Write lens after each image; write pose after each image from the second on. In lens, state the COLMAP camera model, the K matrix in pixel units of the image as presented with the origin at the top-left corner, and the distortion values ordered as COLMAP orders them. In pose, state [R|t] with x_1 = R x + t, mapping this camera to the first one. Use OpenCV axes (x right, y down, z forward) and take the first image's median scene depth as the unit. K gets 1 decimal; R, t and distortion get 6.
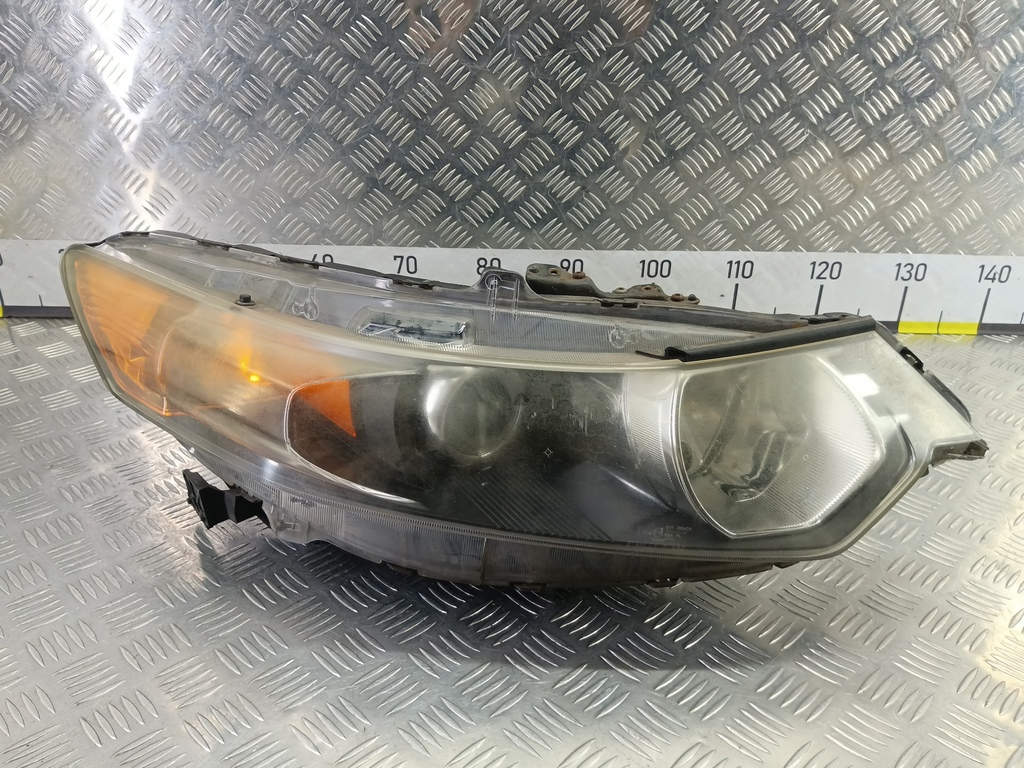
lens RADIAL K [[882.4, 0, 537.7], [0, 882.4, 389.0], [0, 0, 1]] dist [0.076838, -0.170544]
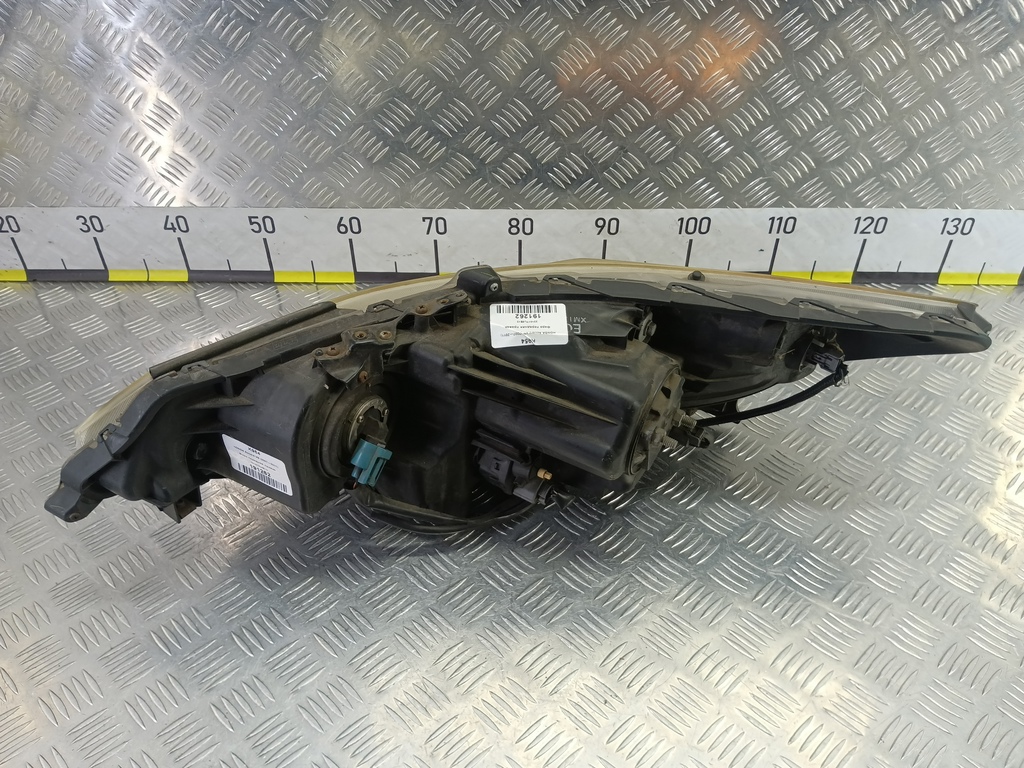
lens RADIAL K [[882.4, 0, 542.7], [0, 882.4, 396.2], [0, 0, 1]] dist [0.076838, -0.170544]
pose [[0.999965, -0.007423, -0.003742, -0.031459], [0.008127, 0.967593, 0.252385, -0.215475], [0.001747, -0.252407, 0.967620, 0.018847]]
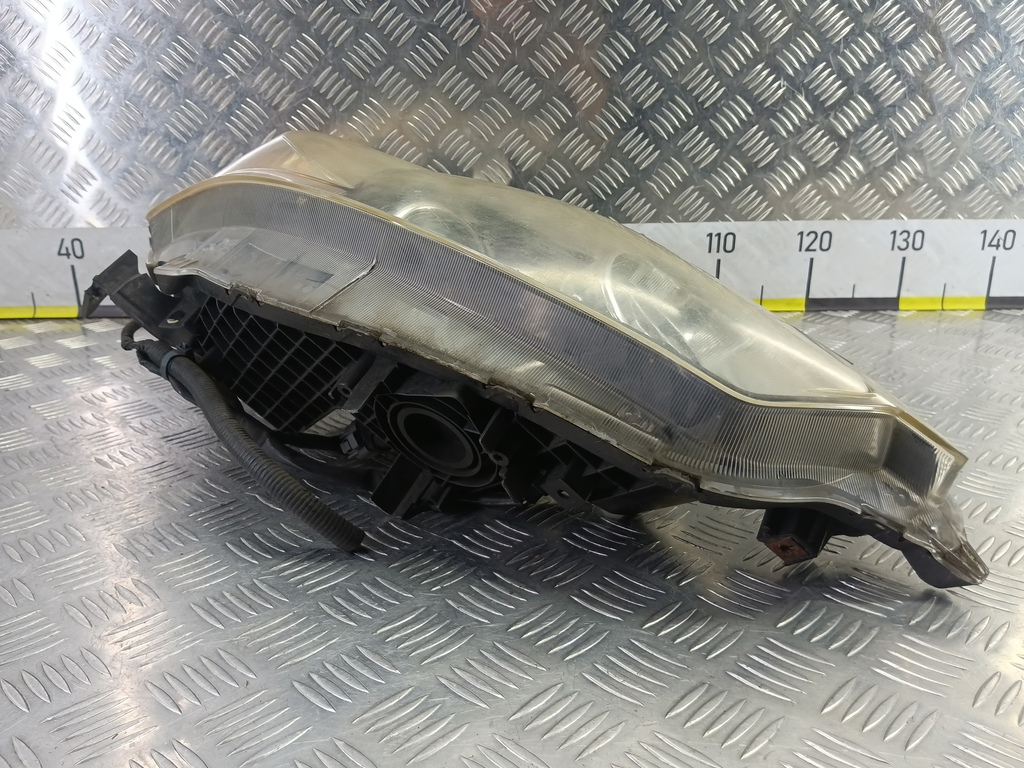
lens RADIAL K [[882.4, 0, 537.4], [0, 882.4, 381.9], [0, 0, 1]] dist [0.076838, -0.170544]
pose [[0.999321, -0.032574, 0.017208, 0.020968], [0.034601, 0.990256, -0.134892, 0.131669], [-0.012646, 0.135396, 0.990711, 0.129247]]
